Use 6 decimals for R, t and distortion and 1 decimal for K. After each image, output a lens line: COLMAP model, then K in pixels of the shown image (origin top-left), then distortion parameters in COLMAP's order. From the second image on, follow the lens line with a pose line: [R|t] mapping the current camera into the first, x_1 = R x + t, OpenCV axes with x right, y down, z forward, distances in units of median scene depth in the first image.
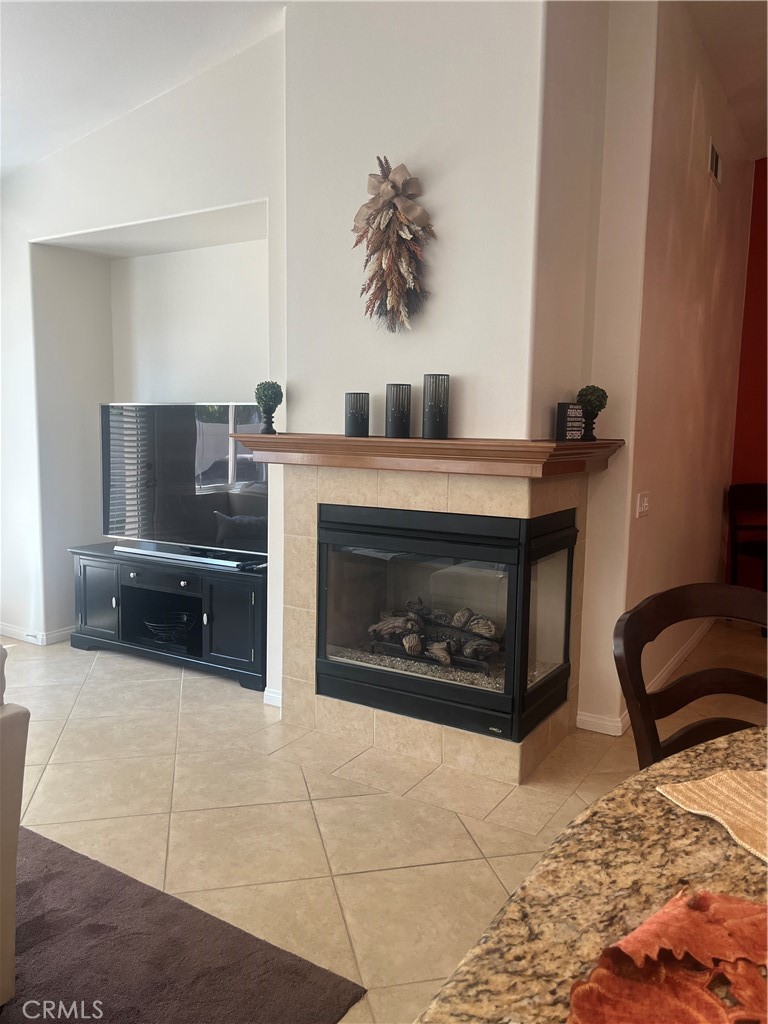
lens RADIAL K [[782.2, 0, 384.0], [0, 782.2, 512.0], [0, 0, 1]] dist [0.097063, -0.129217]
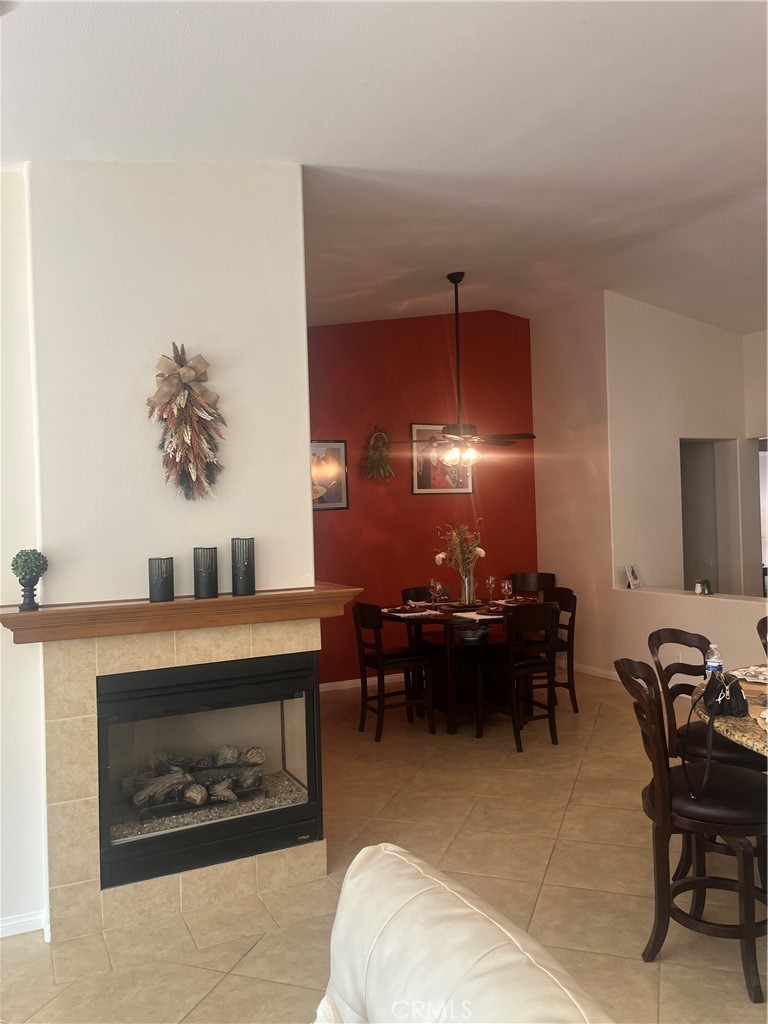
lens RADIAL K [[782.2, 0, 384.0], [0, 782.2, 512.0], [0, 0, 1]] dist [0.097063, -0.129217]
pose [[0.535034, -0.030165, 0.844292, -0.732876], [0.127568, 0.990788, -0.045442, -0.125829], [-0.835143, 0.132018, 0.533954, 0.201726]]
